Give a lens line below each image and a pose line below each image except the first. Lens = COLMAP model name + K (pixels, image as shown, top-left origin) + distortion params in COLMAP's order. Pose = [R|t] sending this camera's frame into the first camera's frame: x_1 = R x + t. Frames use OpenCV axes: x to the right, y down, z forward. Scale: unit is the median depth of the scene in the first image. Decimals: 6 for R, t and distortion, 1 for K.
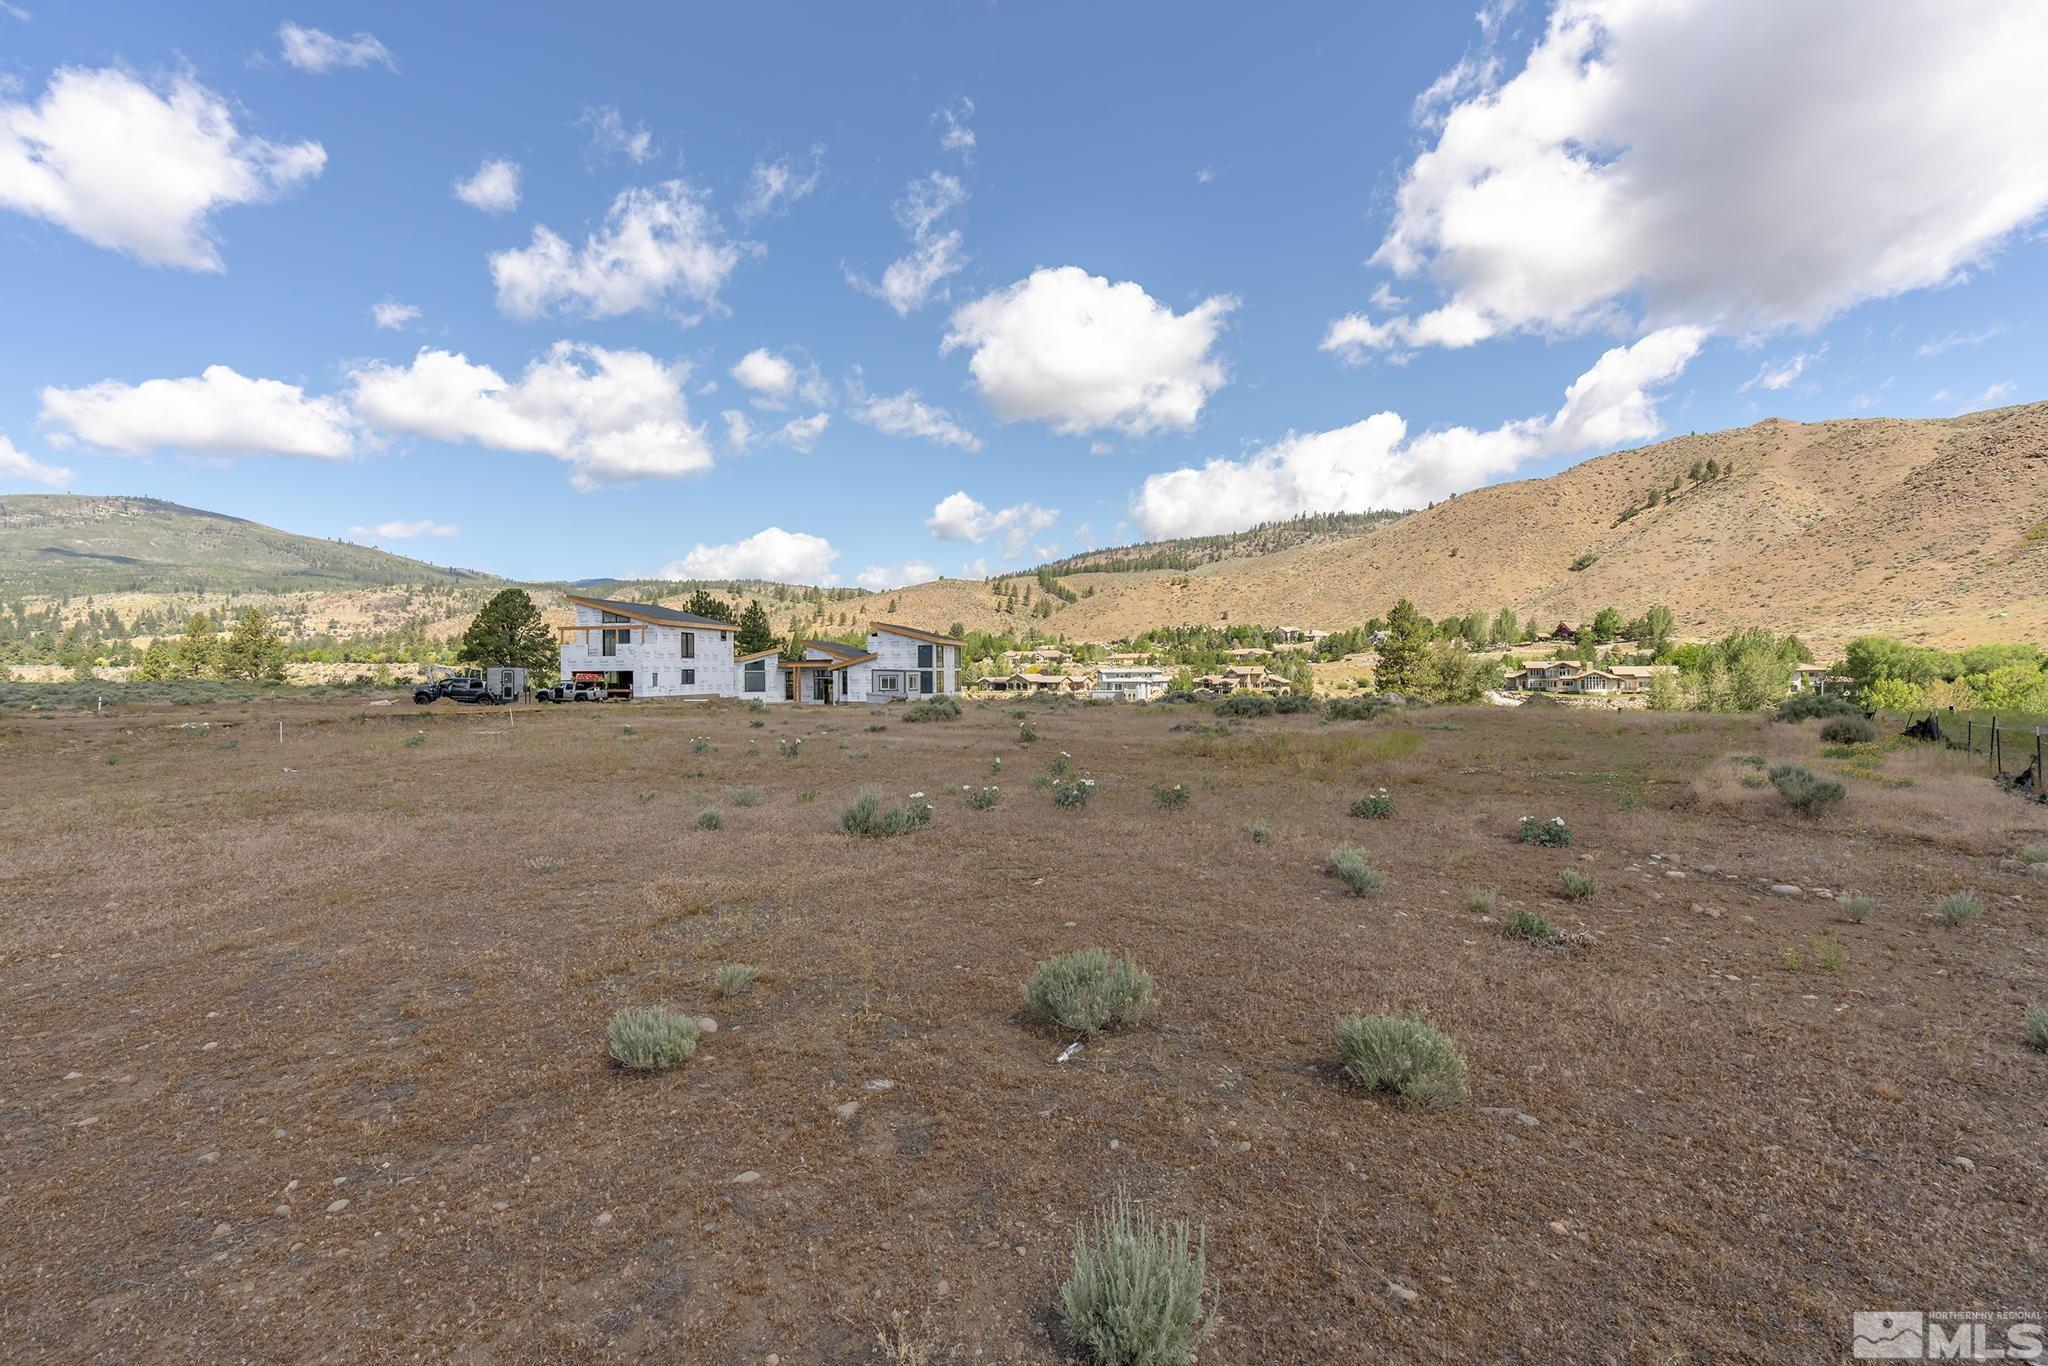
lens RADIAL K [[915.0, 0, 1034.5], [0, 915.0, 672.0], [0, 0, 1]] dist [-0.001424, 0.003886]
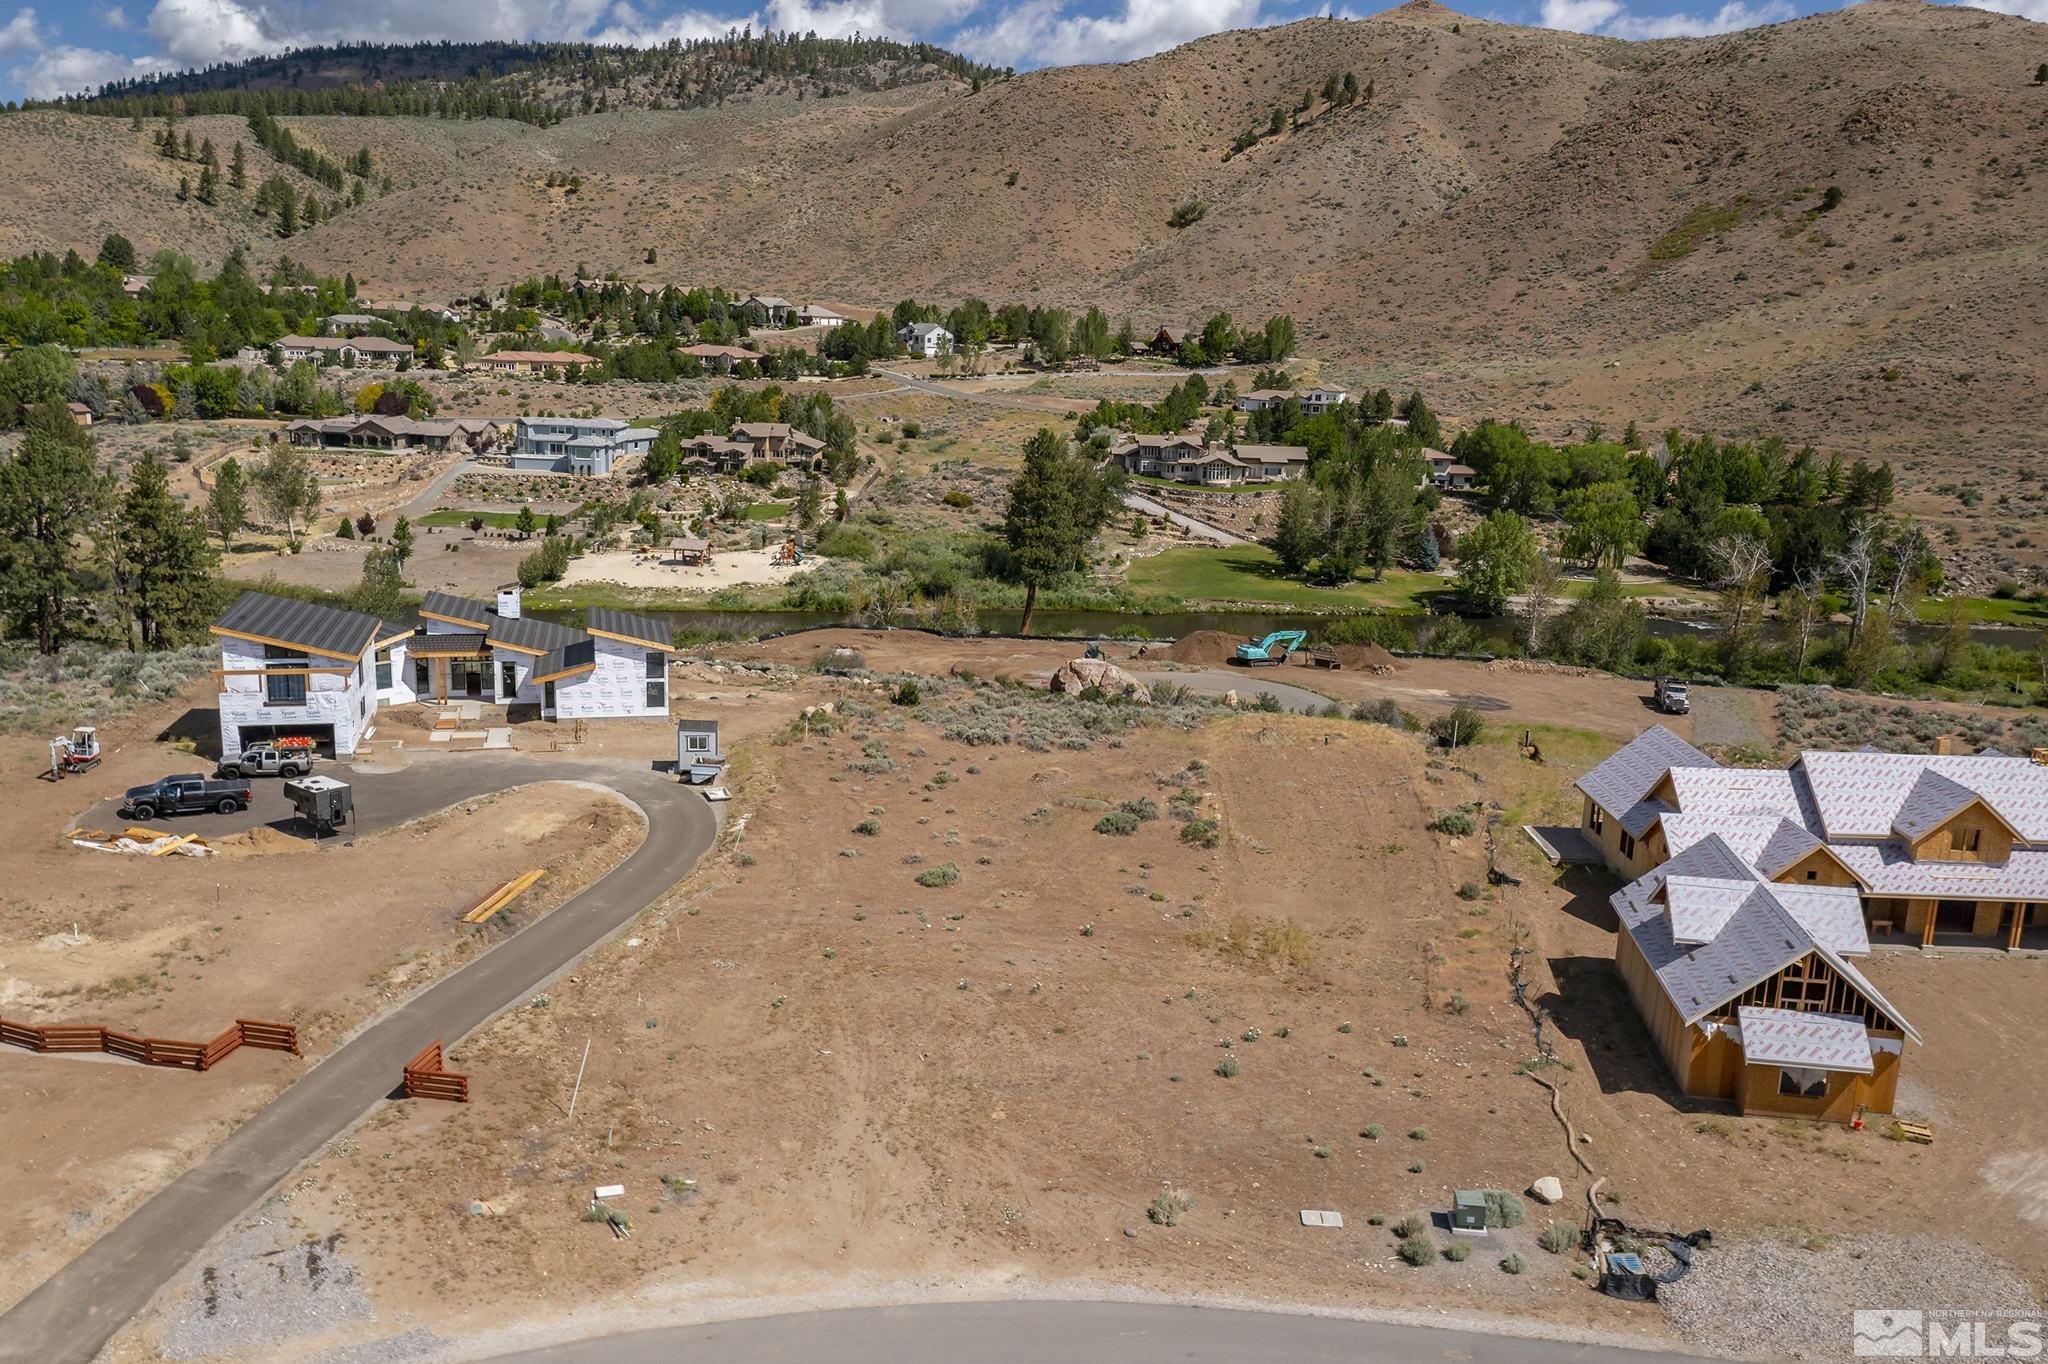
lens RADIAL K [[1586.8, 0, 1021.3], [0, 1586.8, 687.2], [0, 0, 1]] dist [-0.018096, 0.051231]
pose [[0.896614, -0.061957, 0.438458, -0.056679], [-0.041618, 0.973990, 0.222737, -0.041998], [-0.440853, -0.217957, 0.870714, -0.056228]]
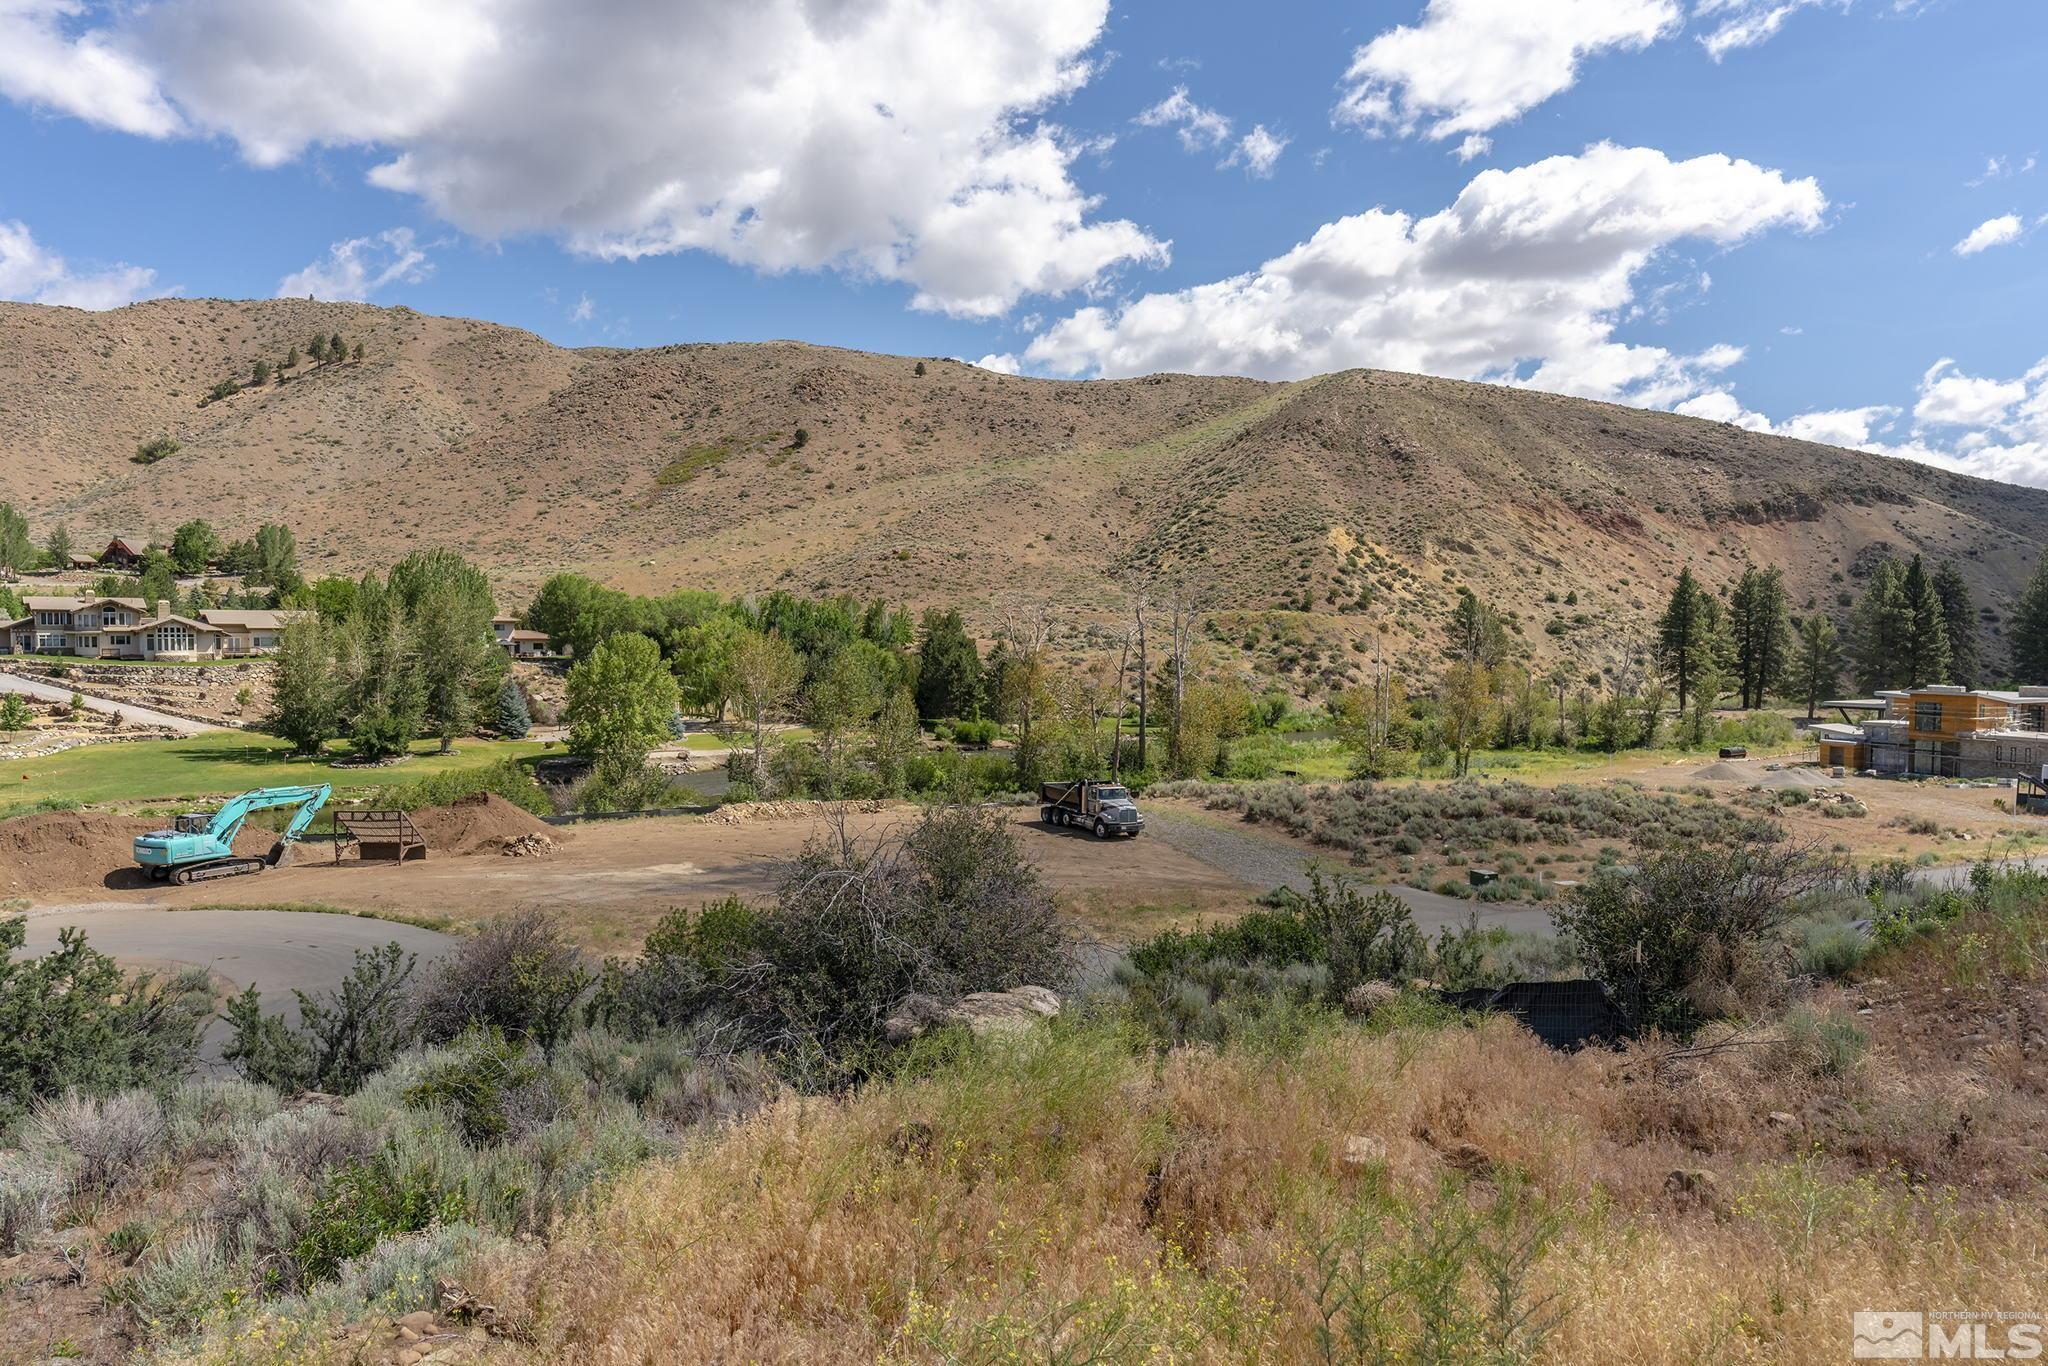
lens RADIAL K [[1263.1, 0, 1021.4], [0, 1263.1, 675.0], [0, 0, 1]] dist [-0.002343, 0.011056]
pose [[0.418853, -0.022904, 0.907765, 0.060075], [-0.011480, 0.999468, 0.030515, 0.001985], [-0.907982, -0.023202, 0.418367, 0.097443]]
